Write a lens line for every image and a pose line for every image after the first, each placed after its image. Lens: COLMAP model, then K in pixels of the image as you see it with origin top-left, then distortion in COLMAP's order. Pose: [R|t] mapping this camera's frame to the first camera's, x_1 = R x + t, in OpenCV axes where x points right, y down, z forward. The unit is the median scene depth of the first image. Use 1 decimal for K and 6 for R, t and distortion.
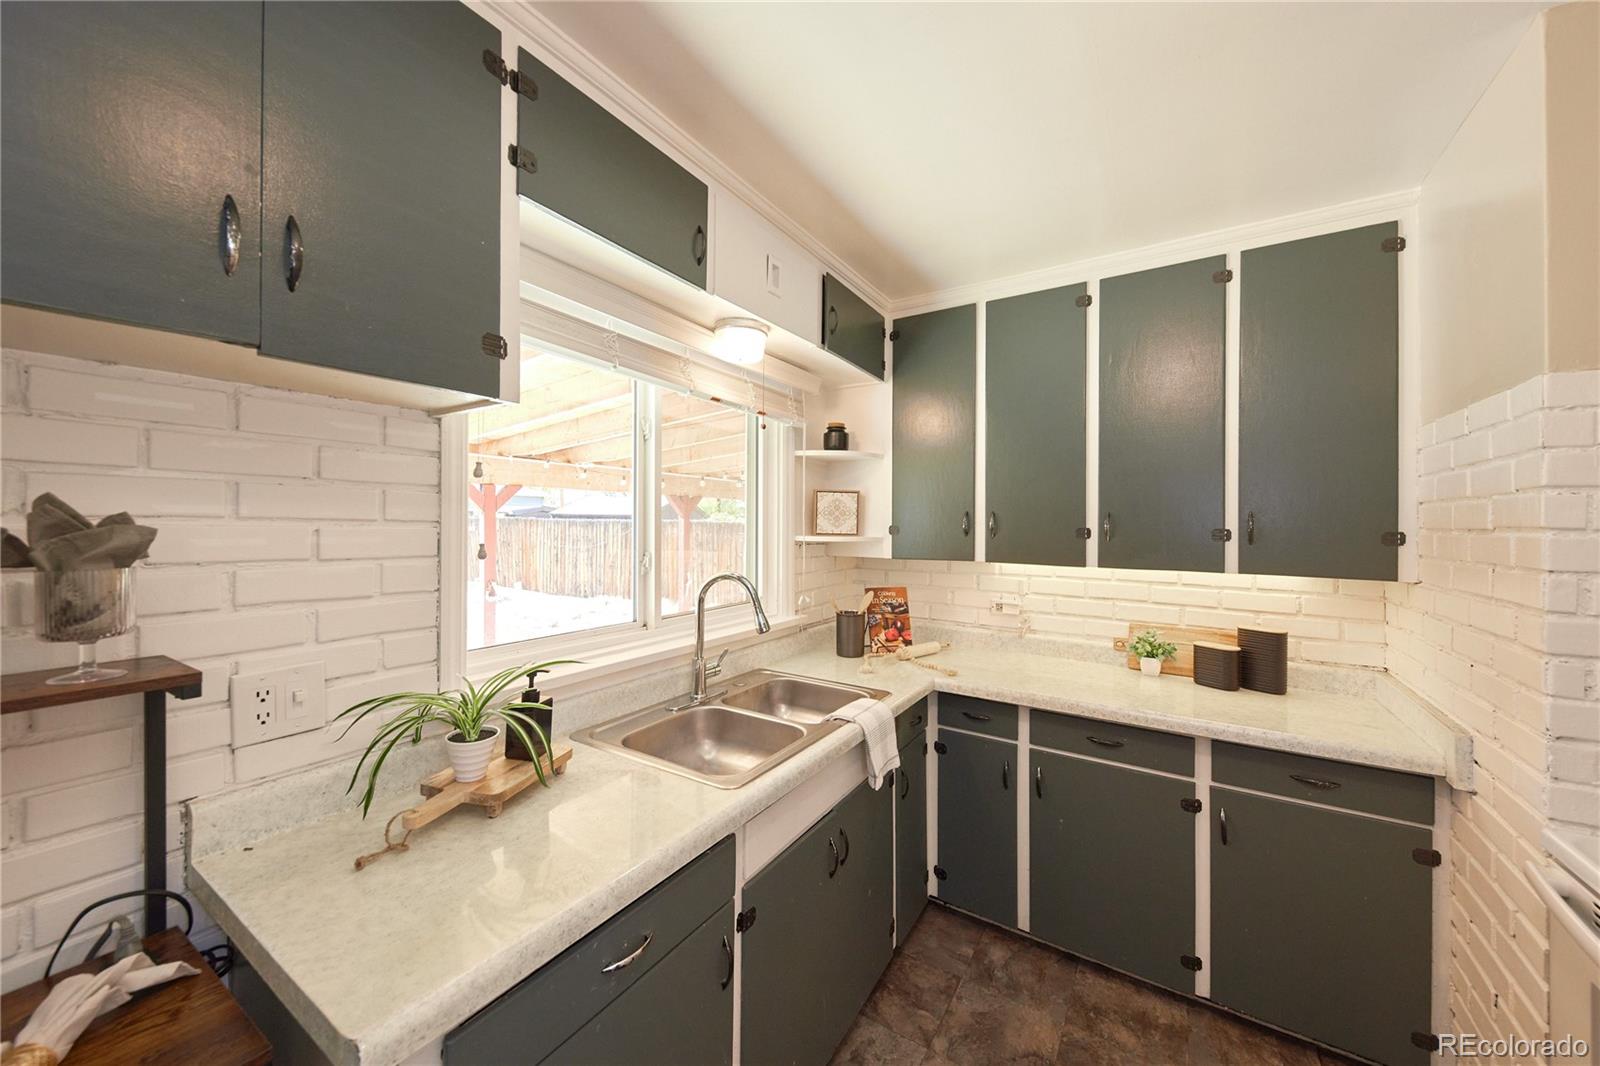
lens RADIAL K [[572.9, 0, 806.5], [0, 572.9, 521.0], [0, 0, 1]] dist [0.013581, -0.000724]
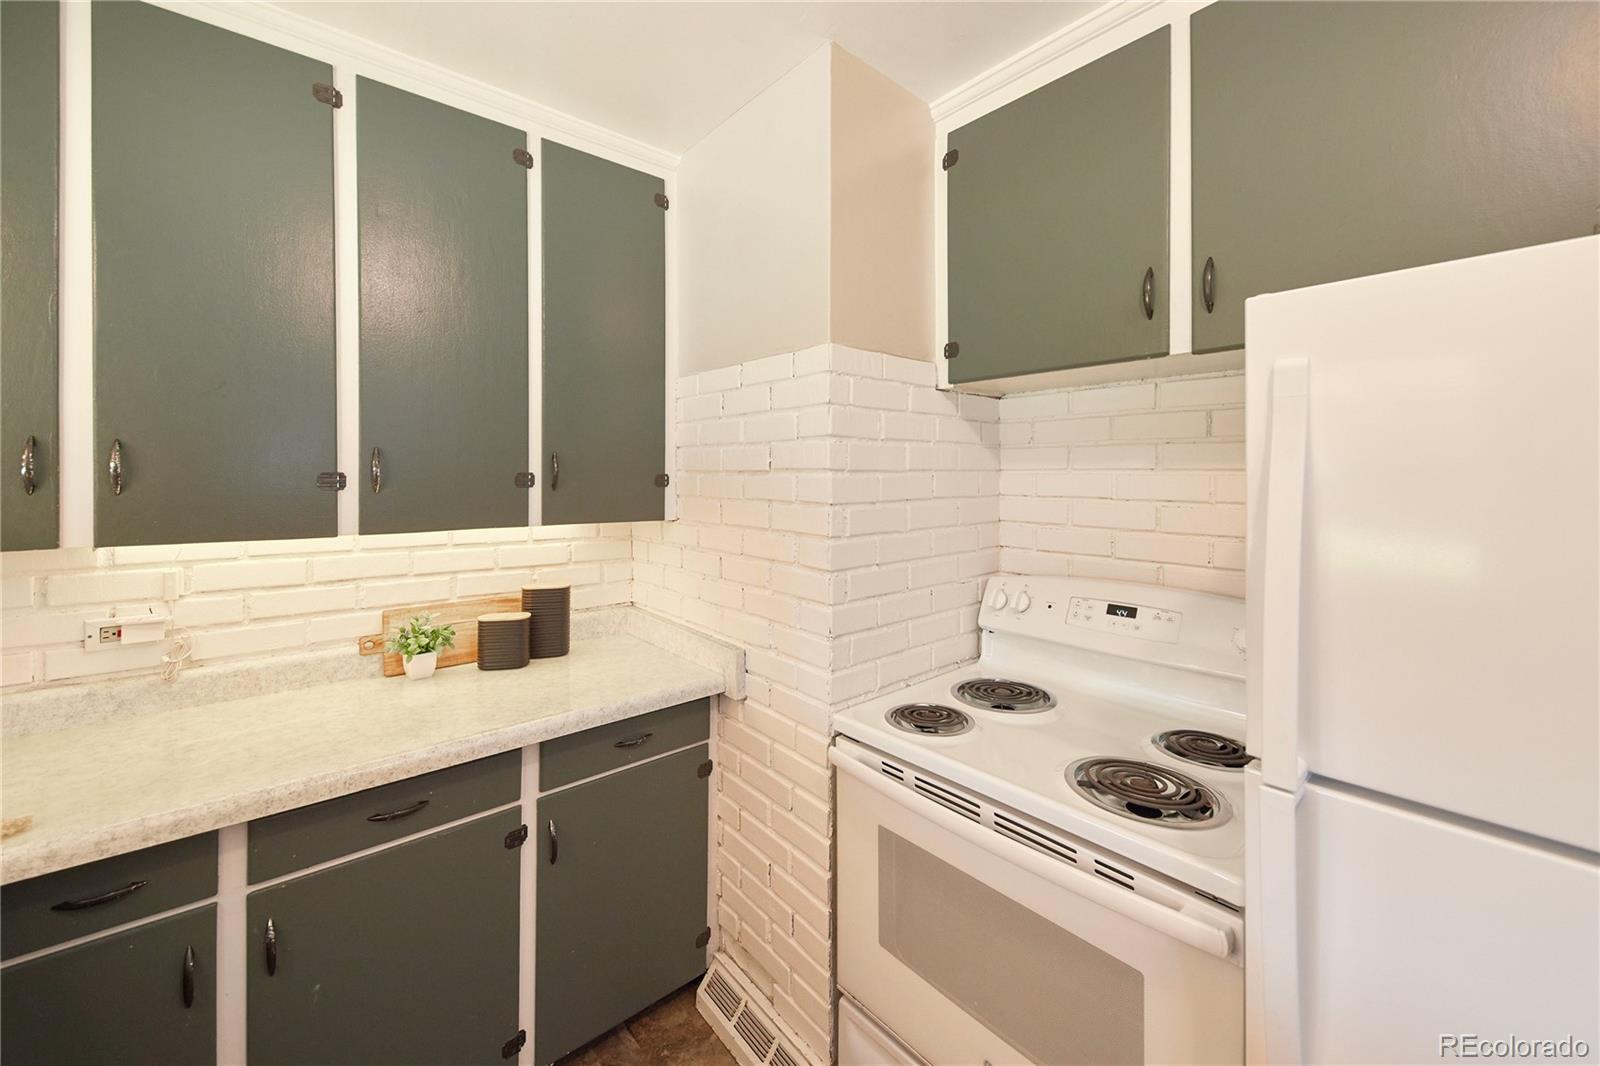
lens RADIAL K [[617.3, 0, 792.2], [0, 617.3, 476.0], [0, 0, 1]] dist [0.010651, -0.003777]
pose [[0.299805, -0.009952, 0.953948, 0.003901], [-0.005469, 0.999911, 0.012150, 0.006571], [-0.953985, -0.008860, 0.299724, 0.390035]]
